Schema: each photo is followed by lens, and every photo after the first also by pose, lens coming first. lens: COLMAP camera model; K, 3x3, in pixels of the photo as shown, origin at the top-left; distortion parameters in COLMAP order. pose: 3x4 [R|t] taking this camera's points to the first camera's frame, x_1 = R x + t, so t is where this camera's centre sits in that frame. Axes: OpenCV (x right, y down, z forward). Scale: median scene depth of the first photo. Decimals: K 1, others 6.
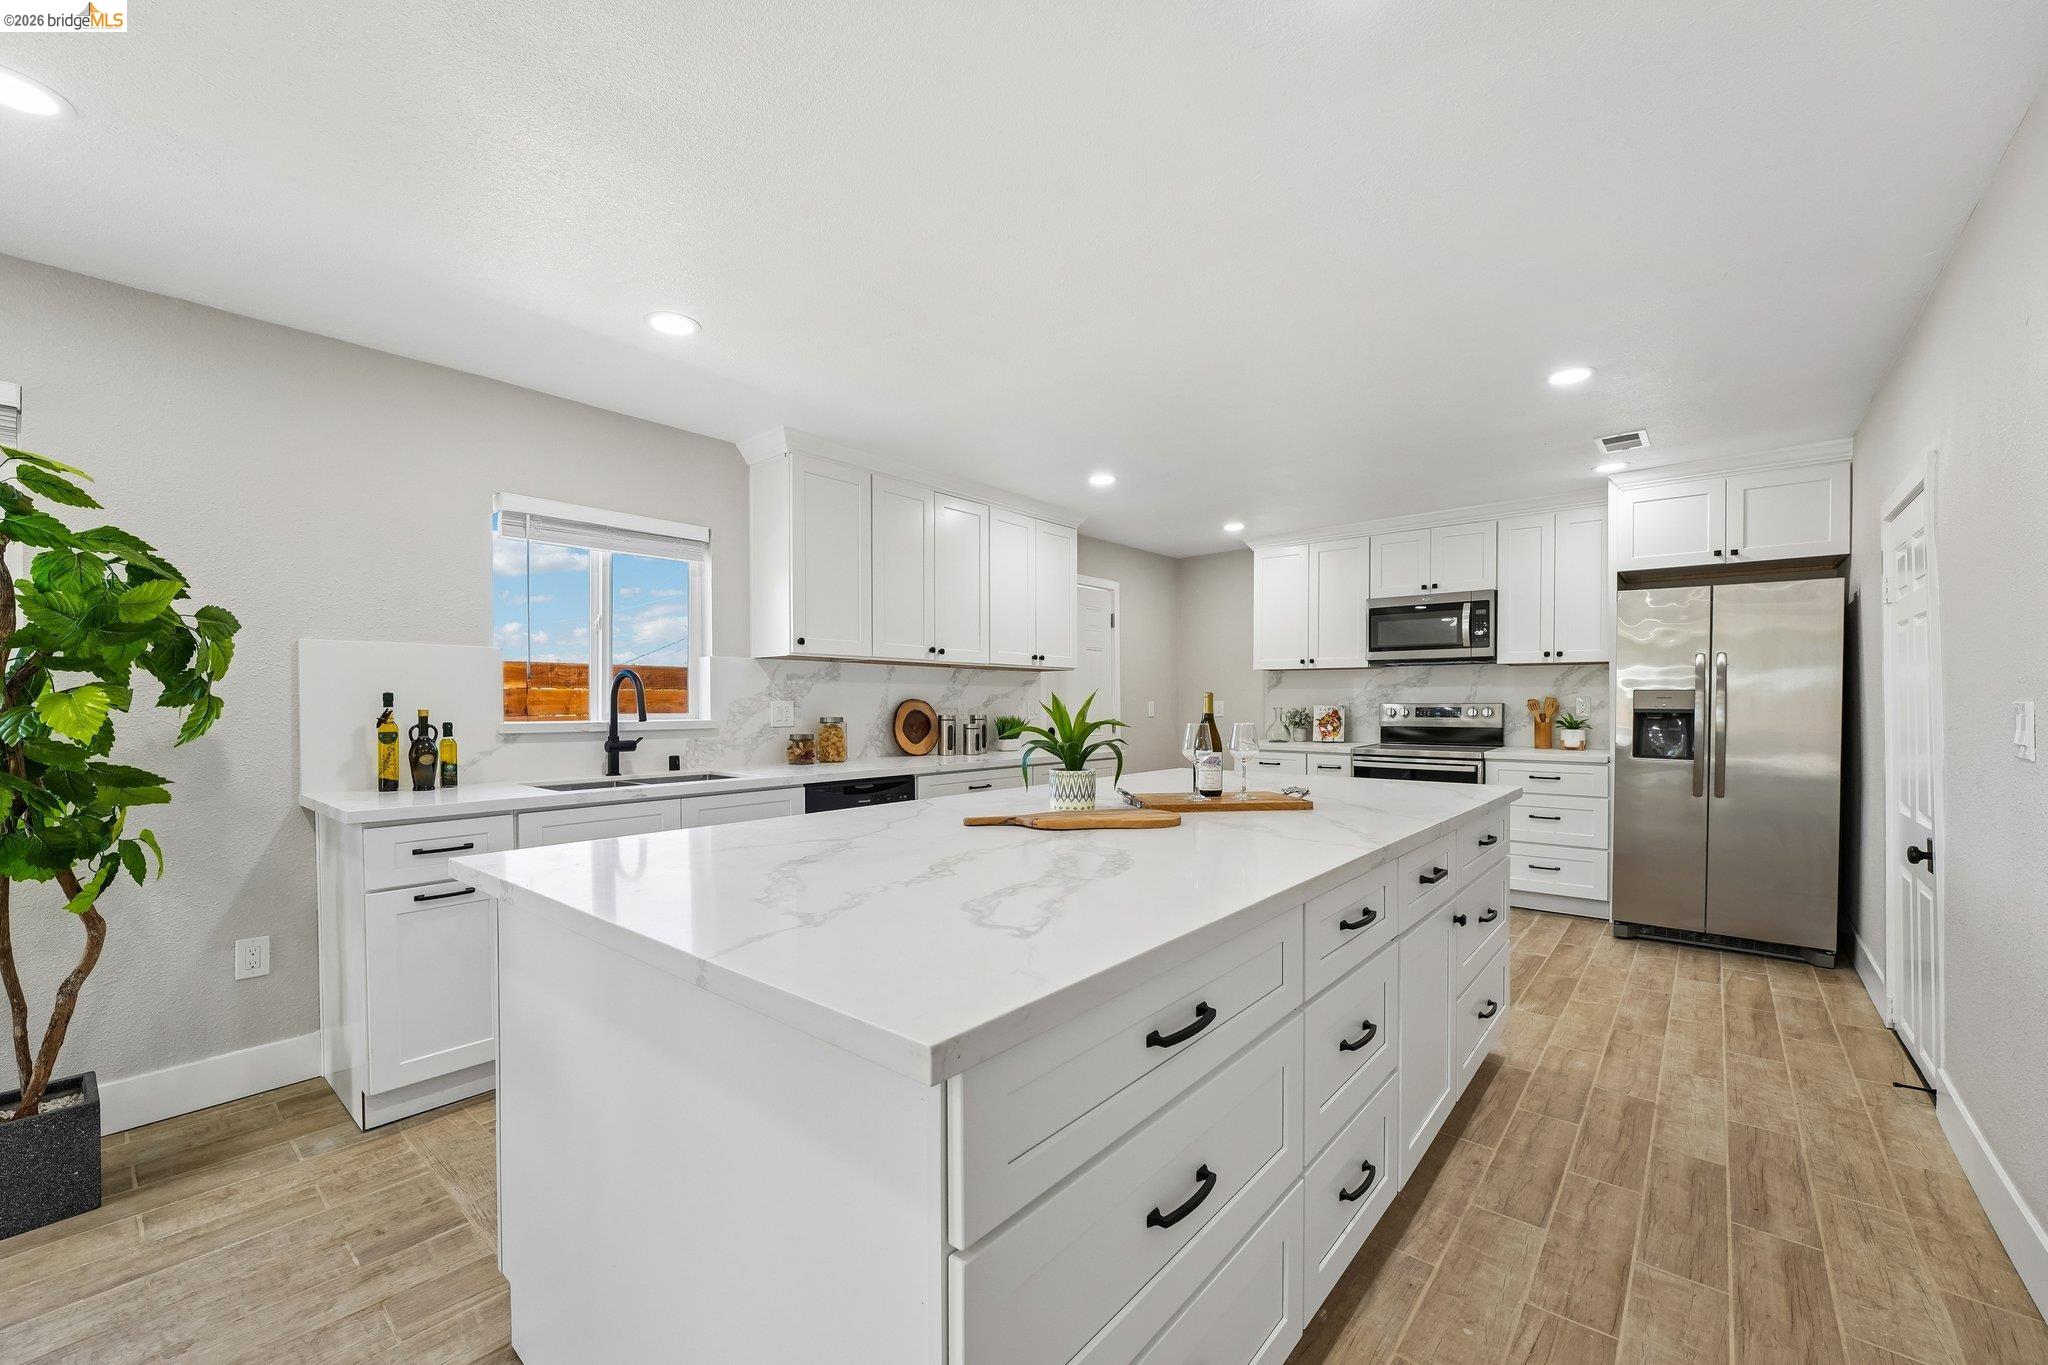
lens RADIAL K [[815.0, 0, 1026.7], [0, 815.0, 718.9], [0, 0, 1]] dist [-0.004677, 0.001733]
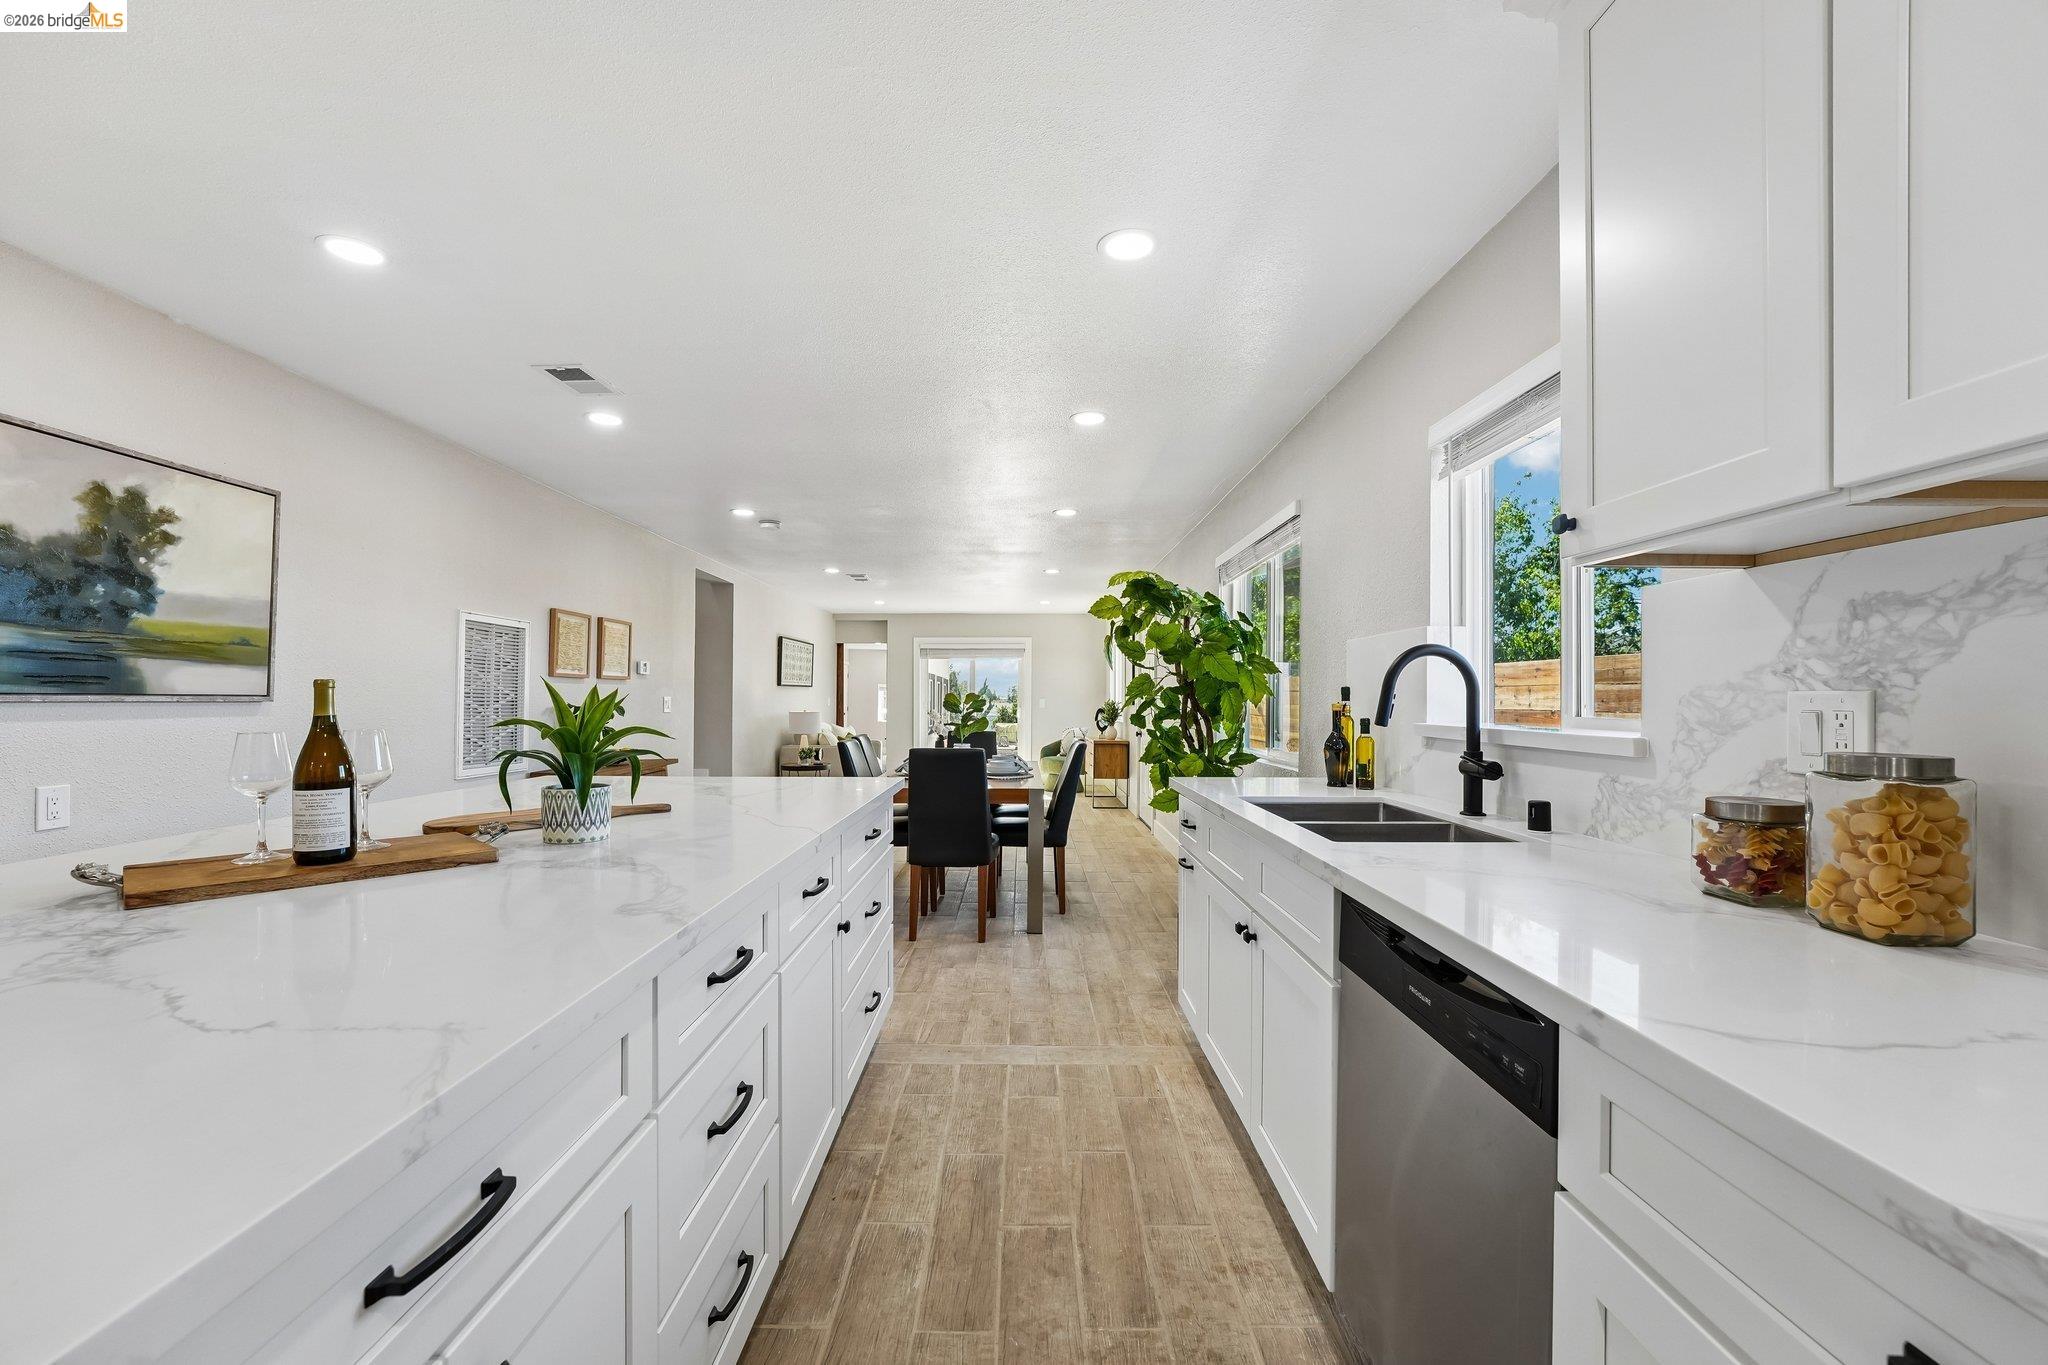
lens RADIAL K [[815.0, 0, 1018.3], [0, 815.0, 690.5], [0, 0, 1]] dist [-0.004677, 0.001733]
pose [[-0.768026, -0.006014, -0.640391, 0.132516], [-0.014297, 0.999868, 0.007756, -0.021410], [0.640259, 0.015112, -0.768010, 1.095469]]
